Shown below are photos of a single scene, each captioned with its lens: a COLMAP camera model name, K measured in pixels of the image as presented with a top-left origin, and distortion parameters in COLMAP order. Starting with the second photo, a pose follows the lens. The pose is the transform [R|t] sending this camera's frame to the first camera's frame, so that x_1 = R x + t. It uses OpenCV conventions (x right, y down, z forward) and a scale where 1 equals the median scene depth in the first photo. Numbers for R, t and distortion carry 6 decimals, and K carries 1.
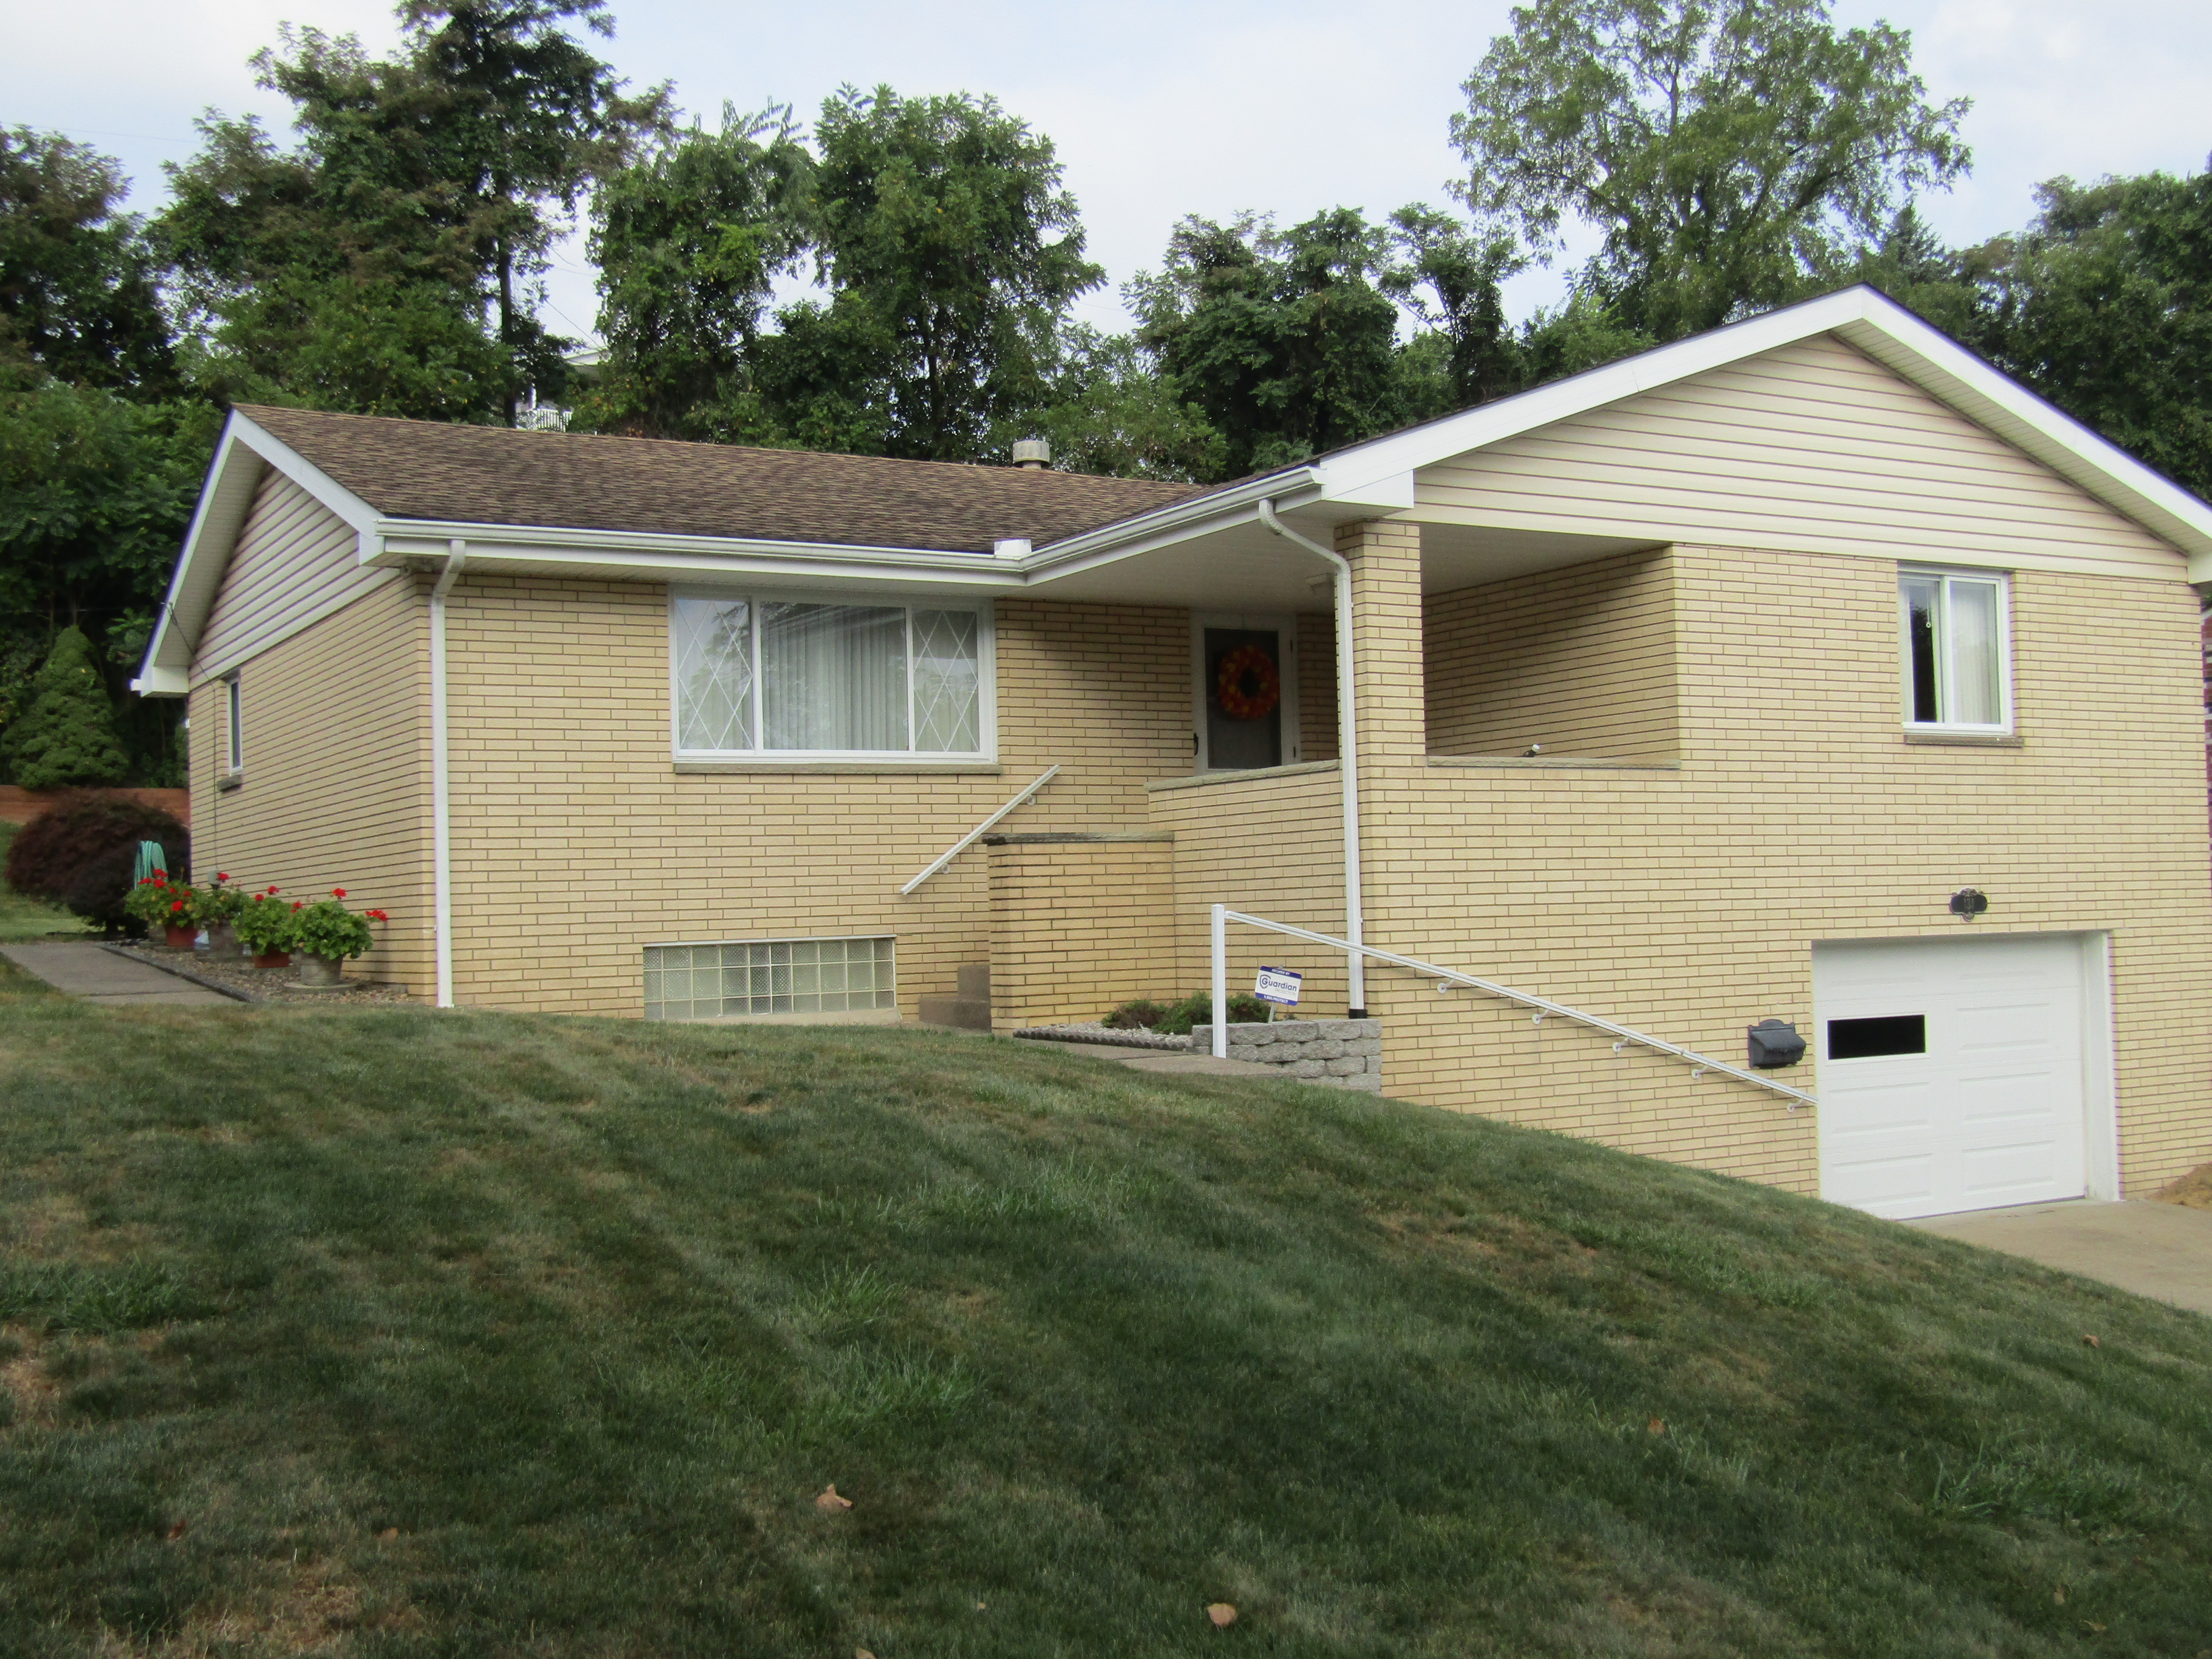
lens RADIAL K [[2365.1, 0, 1097.9], [0, 2365.1, 835.1], [0, 0, 1]] dist [-0.010781, 0.000000]
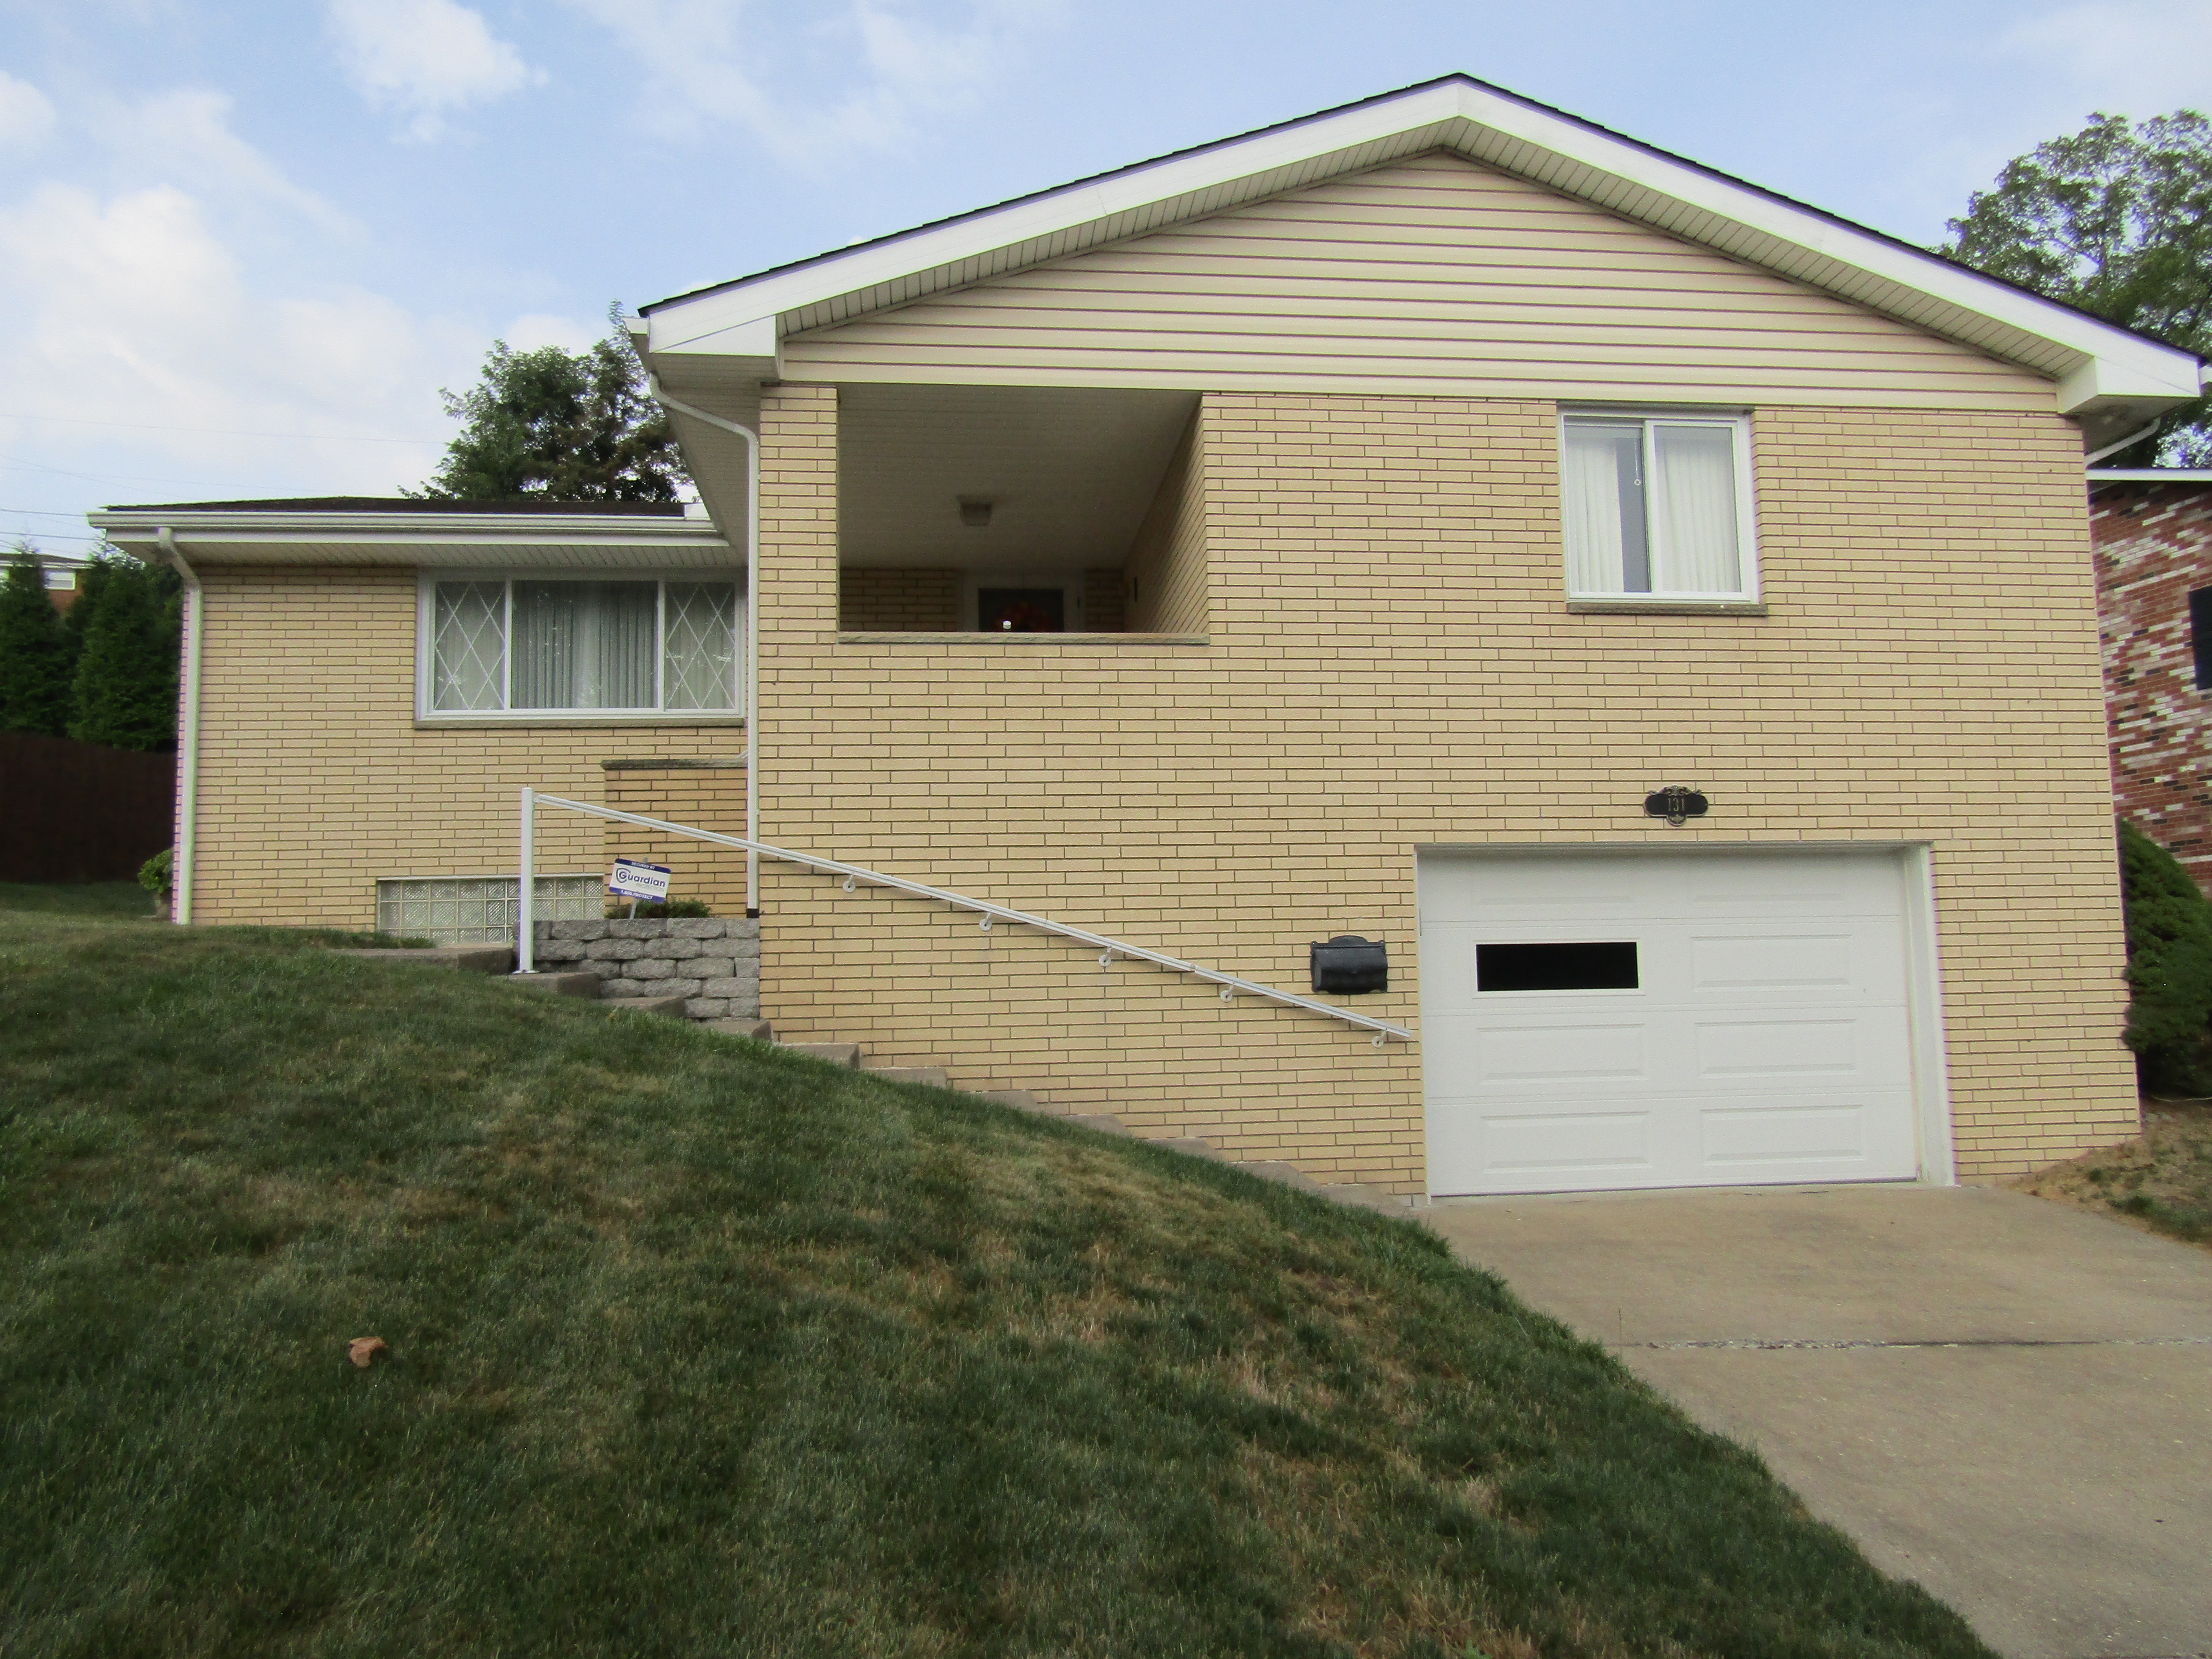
lens RADIAL K [[1572.0, 0, 1100.2], [0, 1572.0, 834.8], [0, 0, 1]] dist [-0.016726, 0.010662]
pose [[0.913394, -0.034534, -0.405610, 0.417589], [0.009900, 0.997985, -0.062677, 0.073416], [0.406957, 0.053234, 0.911895, 0.435021]]
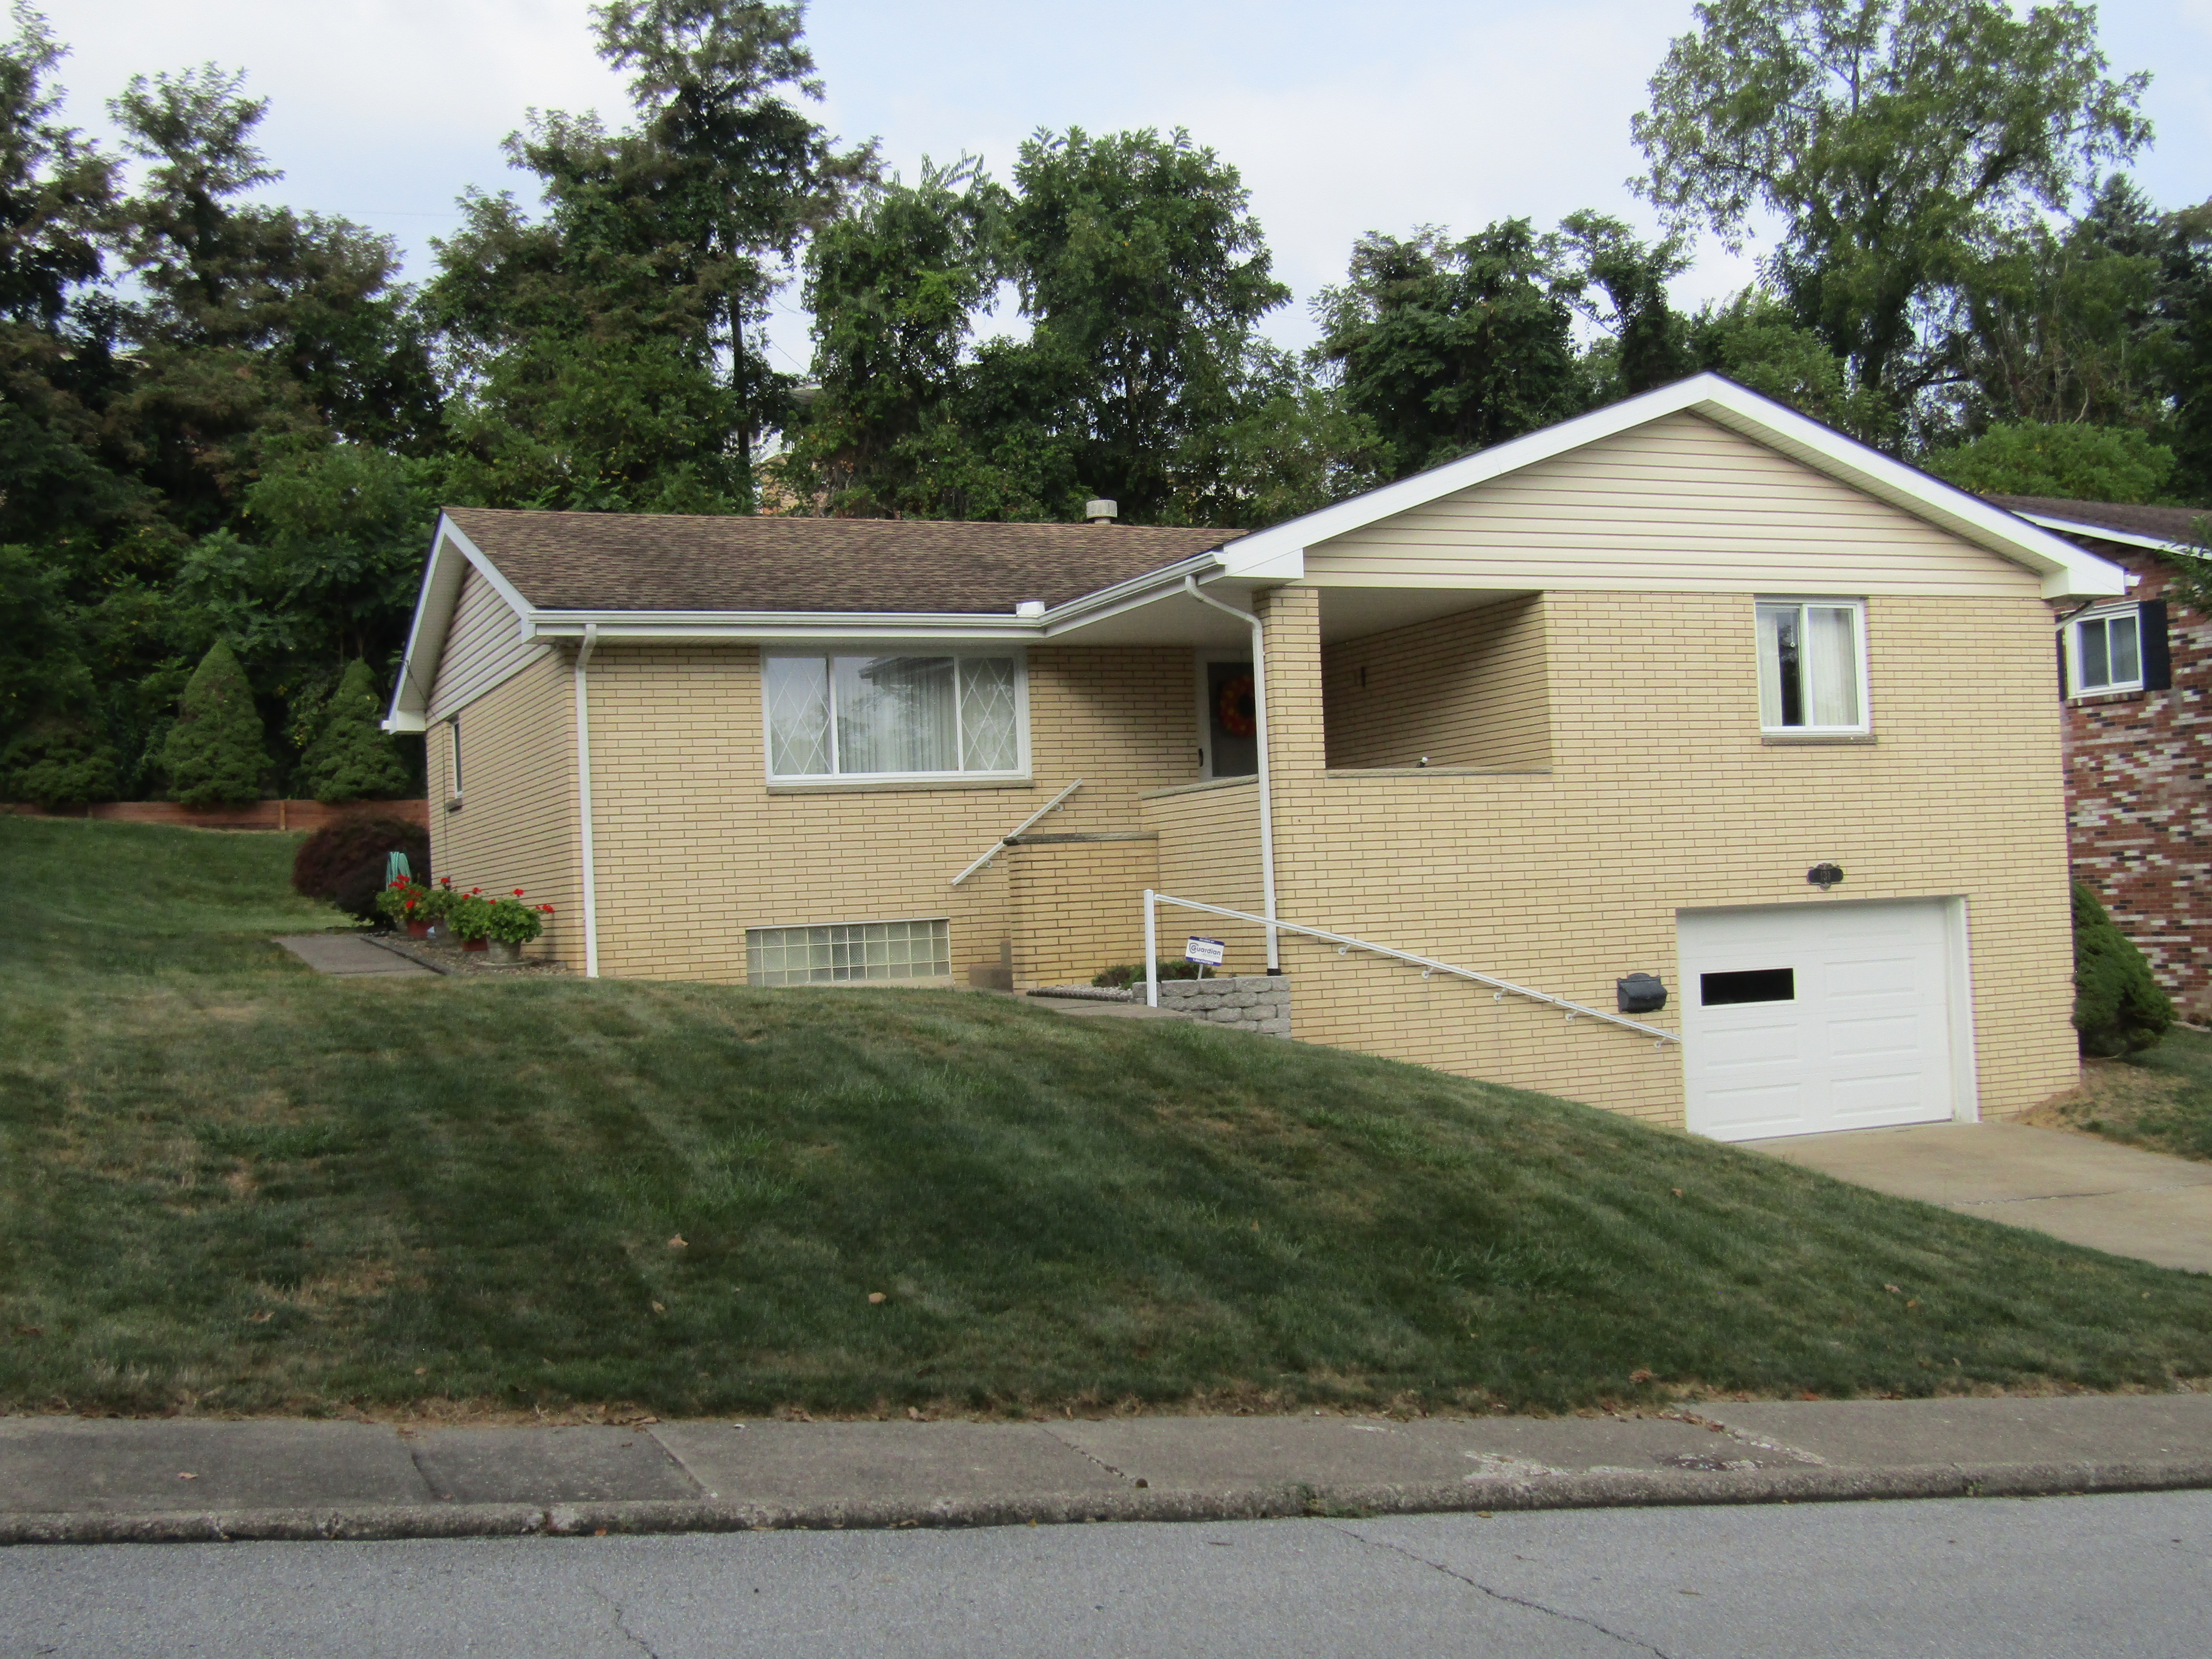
lens RADIAL K [[2365.1, 0, 1100.4], [0, 2365.1, 832.7], [0, 0, 1]] dist [-0.010781, 0.000000]
pose [[0.992761, -0.021800, -0.118114, 0.147893], [0.022610, 0.999729, 0.005523, -0.008185], [0.117962, -0.008154, 0.992985, -0.249346]]
